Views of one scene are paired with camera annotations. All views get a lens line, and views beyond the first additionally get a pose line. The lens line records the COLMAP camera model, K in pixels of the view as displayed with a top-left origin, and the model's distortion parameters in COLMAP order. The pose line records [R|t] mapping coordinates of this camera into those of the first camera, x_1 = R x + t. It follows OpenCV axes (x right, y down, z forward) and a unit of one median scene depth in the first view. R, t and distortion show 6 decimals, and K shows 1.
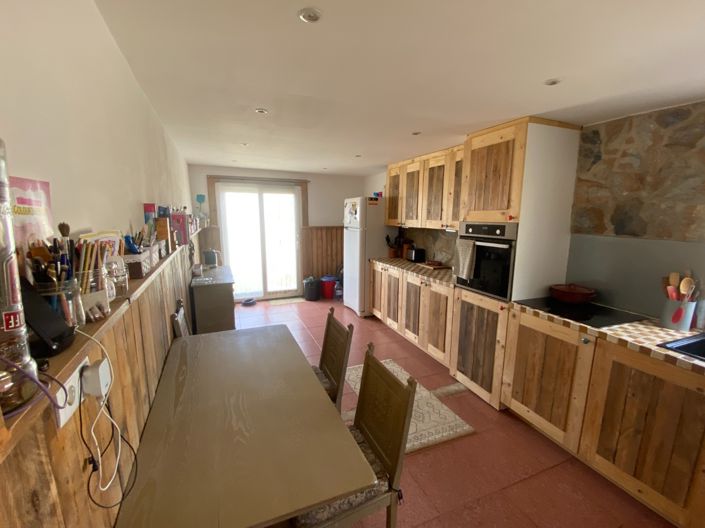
lens RADIAL K [[312.6, 0, 349.8], [0, 312.6, 265.7], [0, 0, 1]] dist [0.031178, -0.024529]
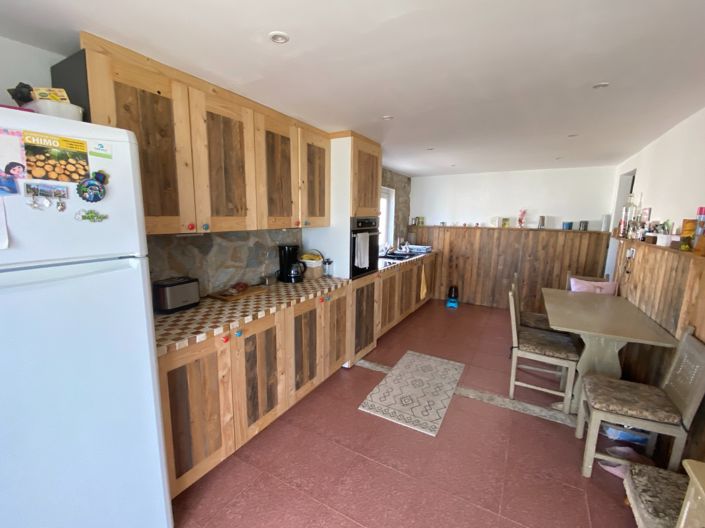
lens RADIAL K [[312.6, 0, 349.8], [0, 312.6, 265.7], [0, 0, 1]] dist [0.031178, -0.024529]
pose [[-0.621715, -0.146950, 0.769335, -0.349122], [0.103249, 0.958294, 0.266480, -0.202946], [-0.776409, 0.245107, -0.580614, 1.274382]]
